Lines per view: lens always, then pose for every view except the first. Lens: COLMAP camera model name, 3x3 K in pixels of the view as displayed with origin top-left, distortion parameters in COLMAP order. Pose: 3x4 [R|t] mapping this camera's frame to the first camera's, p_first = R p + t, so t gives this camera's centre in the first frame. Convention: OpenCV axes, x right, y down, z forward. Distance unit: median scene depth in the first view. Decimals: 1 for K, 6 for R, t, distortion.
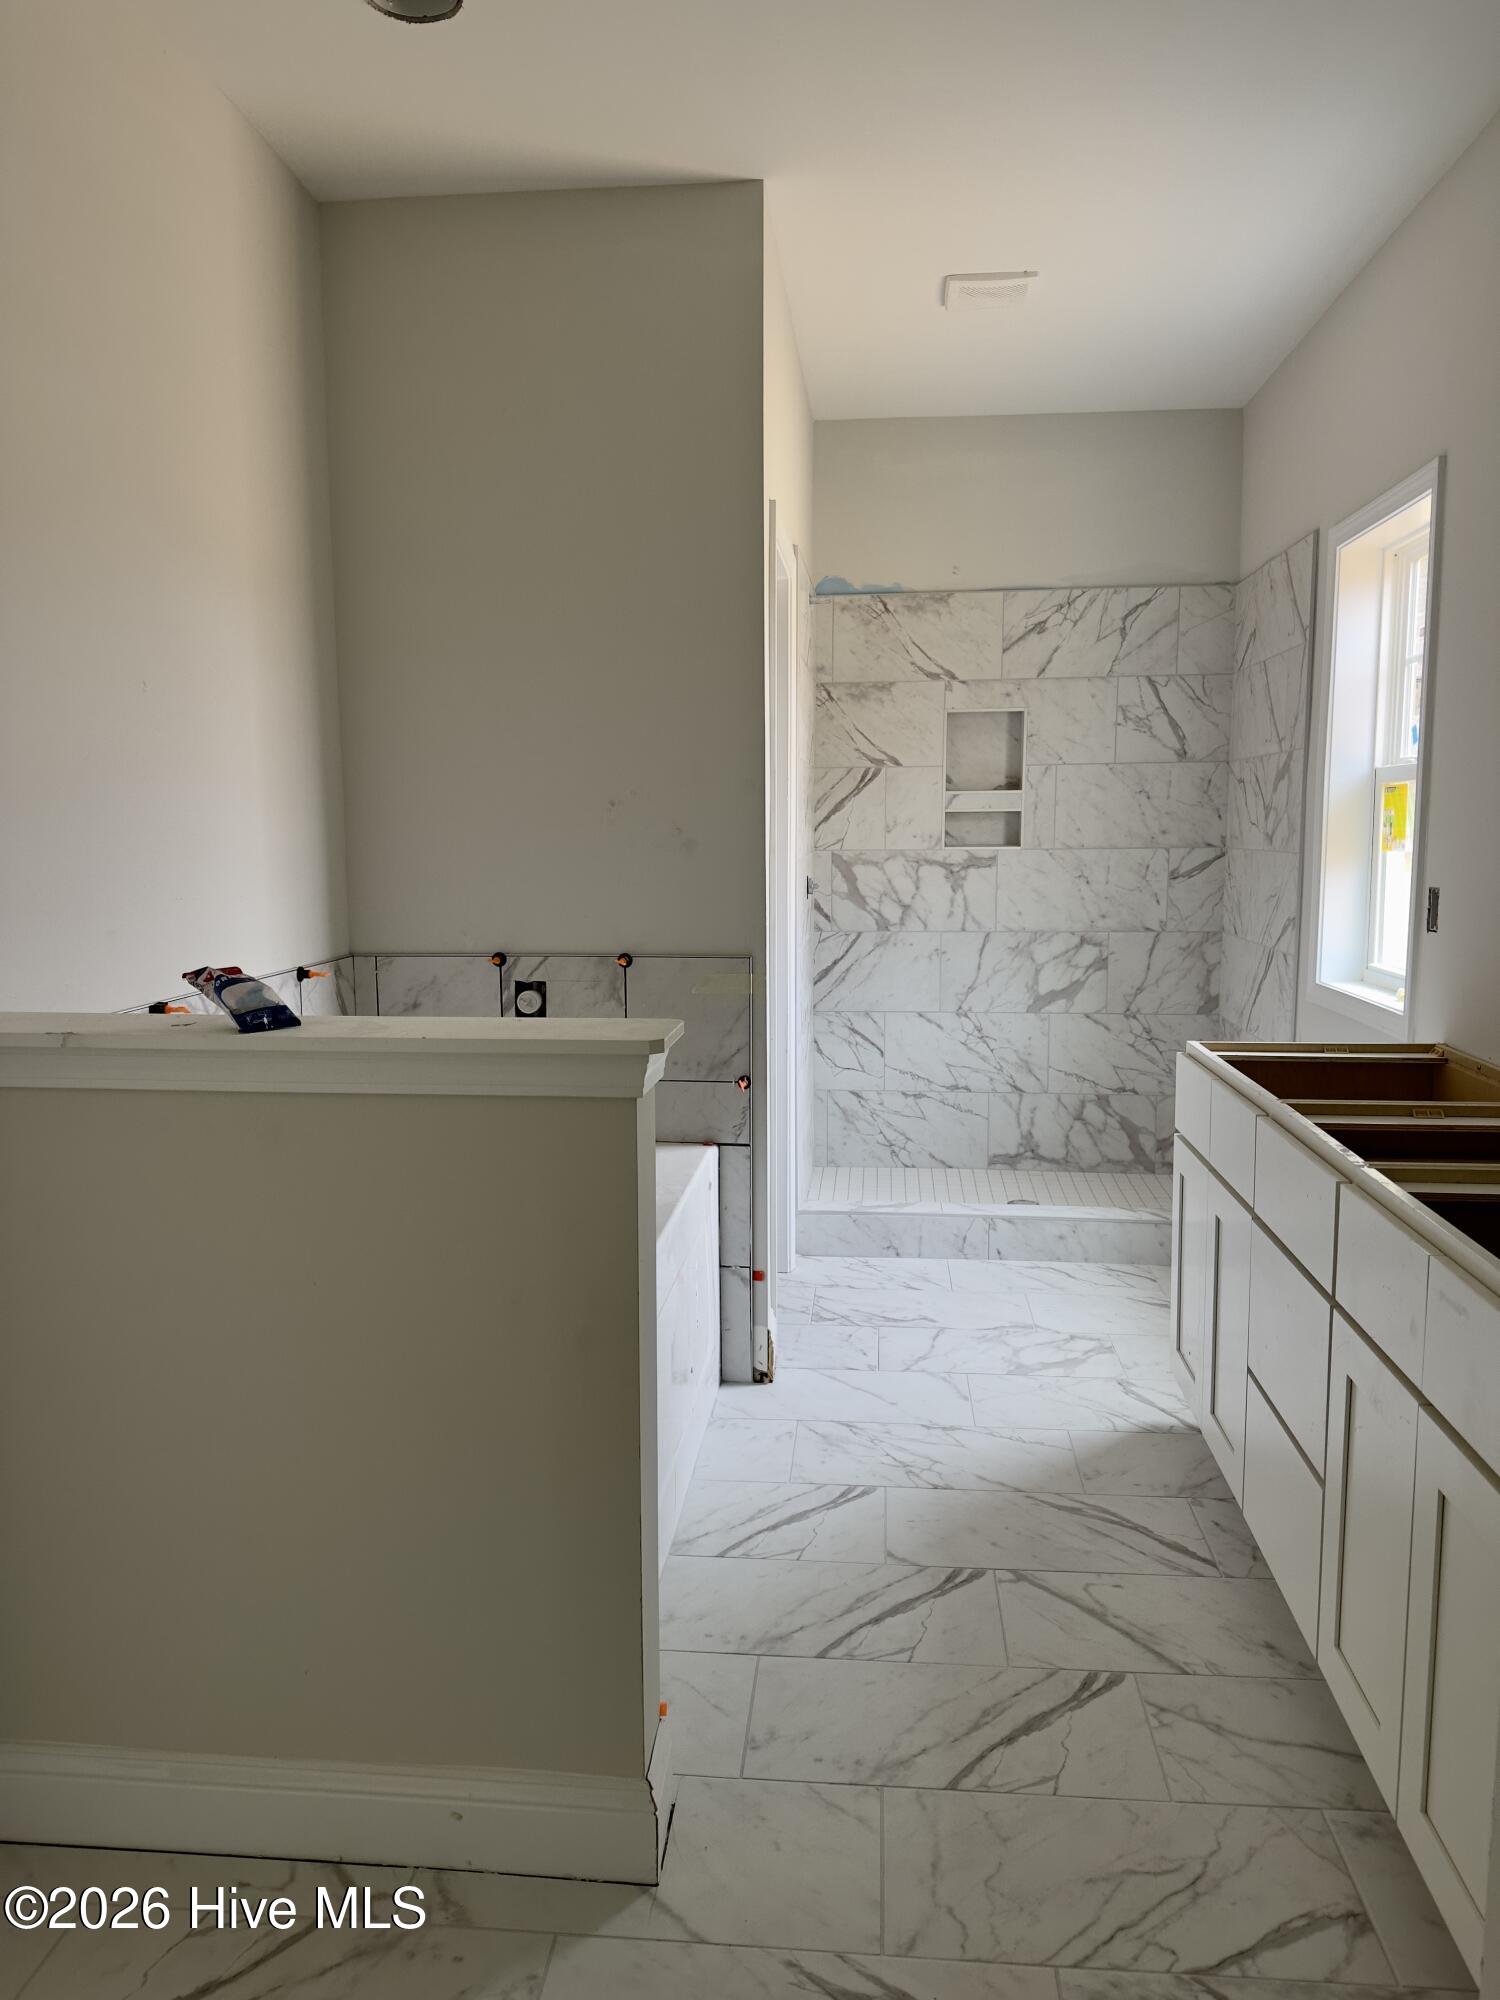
lens RADIAL K [[1415.6, 0, 771.2], [0, 1415.6, 1007.1], [0, 0, 1]] dist [0.052486, -0.058580]
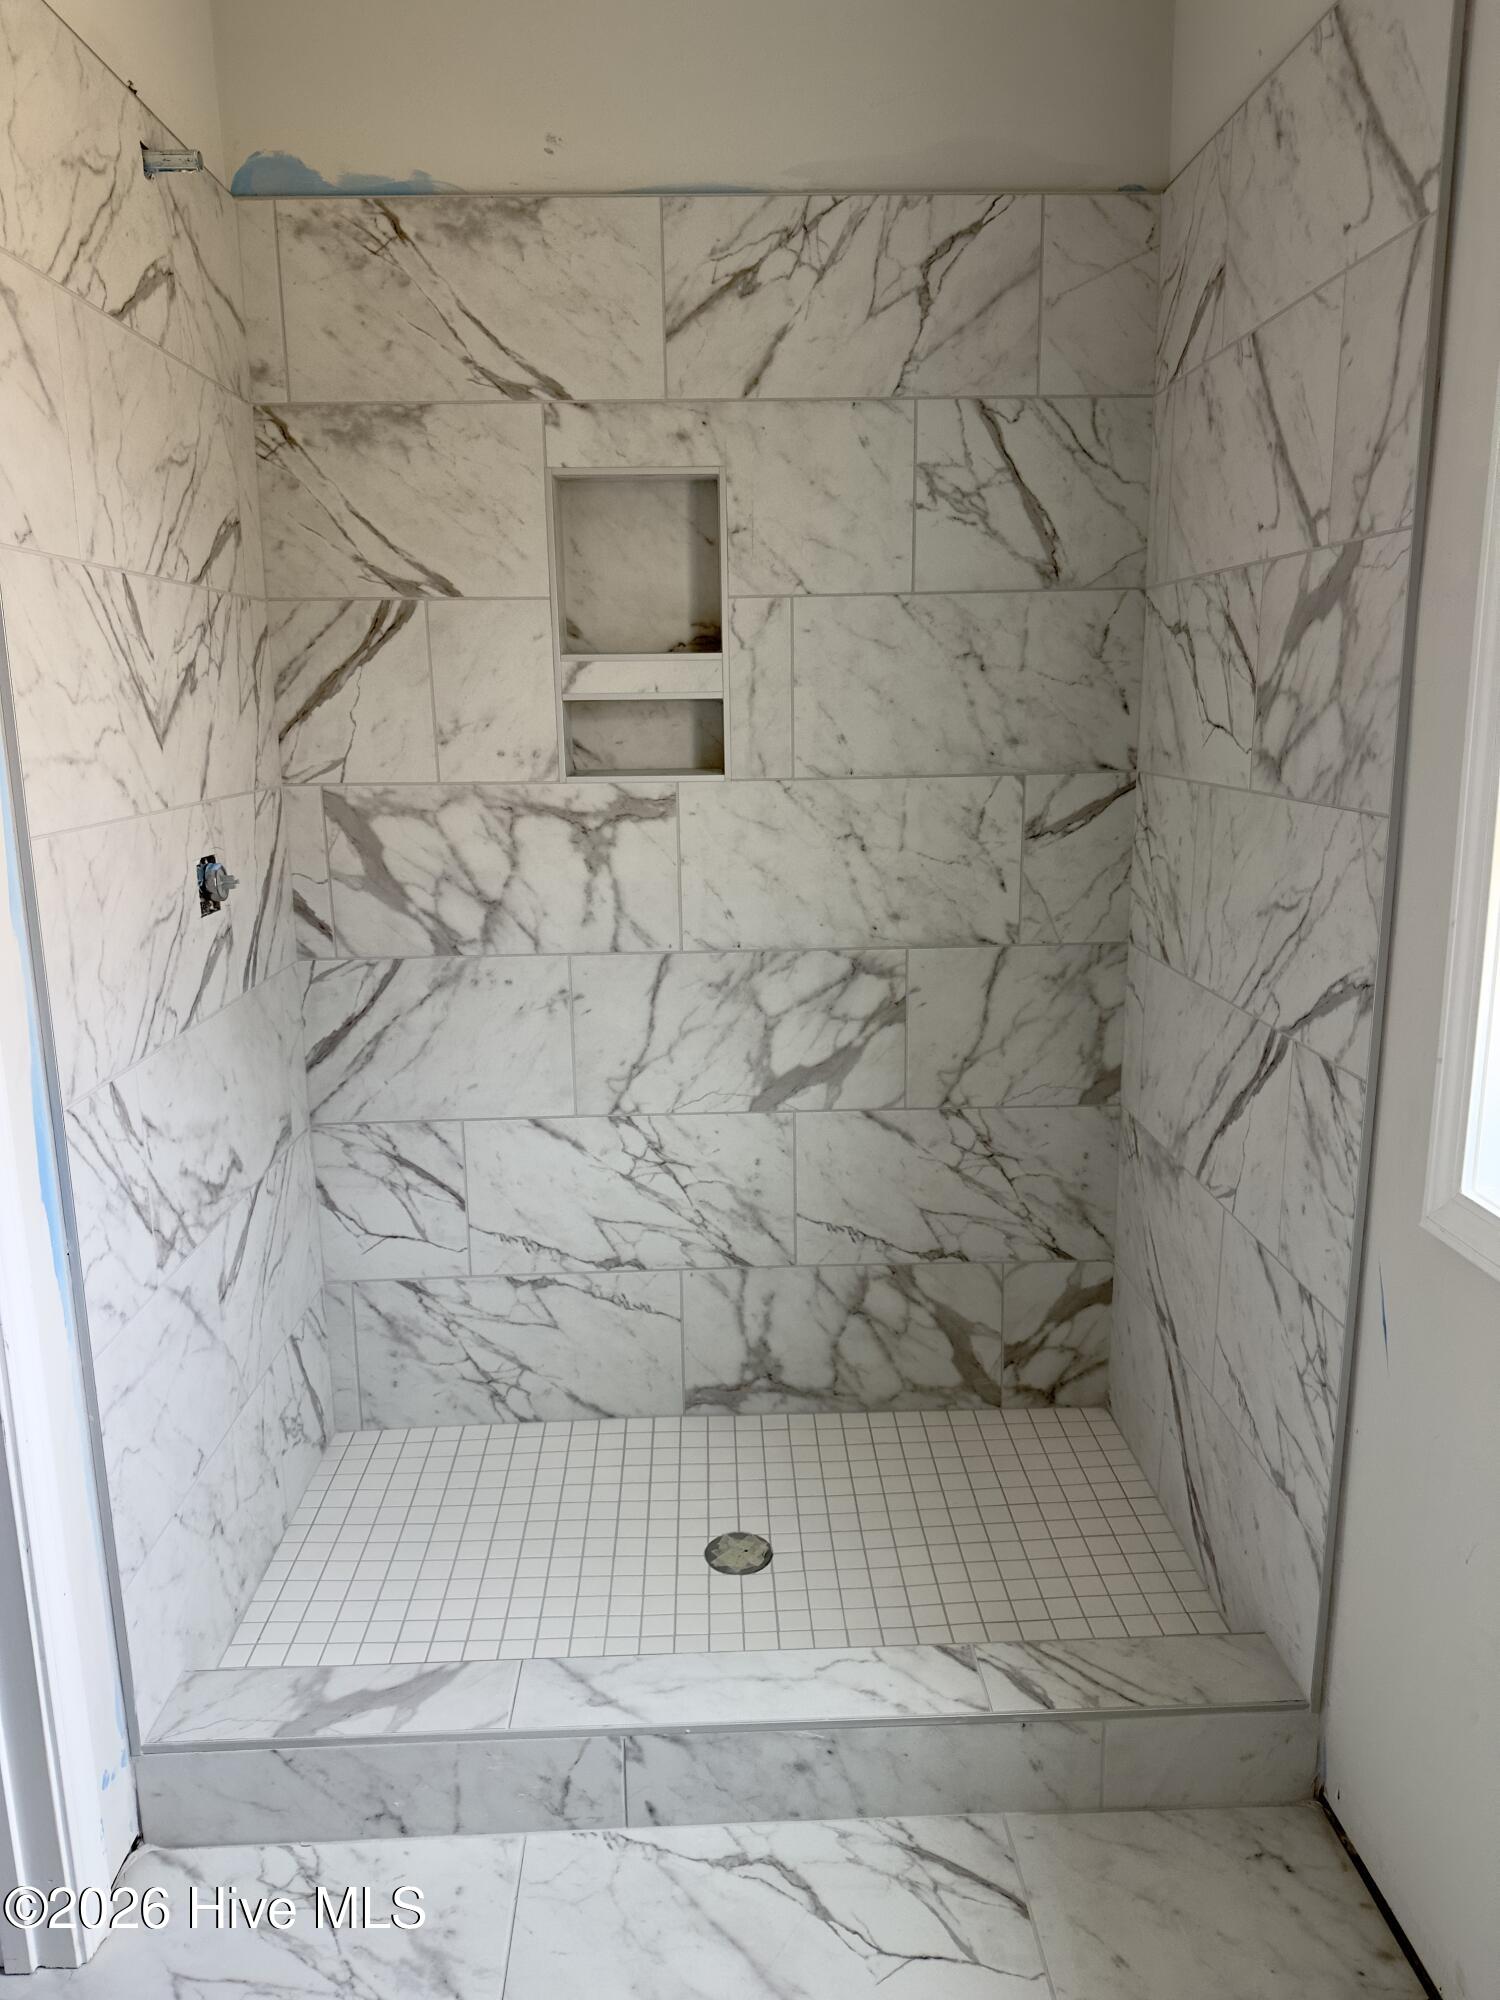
lens RADIAL K [[1415.6, 0, 795.8], [0, 1415.6, 1038.1], [0, 0, 1]] dist [0.052486, -0.058580]
pose [[0.989099, -0.041546, 0.141267, 0.129612], [0.026365, 0.993836, 0.107683, -0.076142], [-0.144870, -0.102785, 0.984097, 0.521207]]
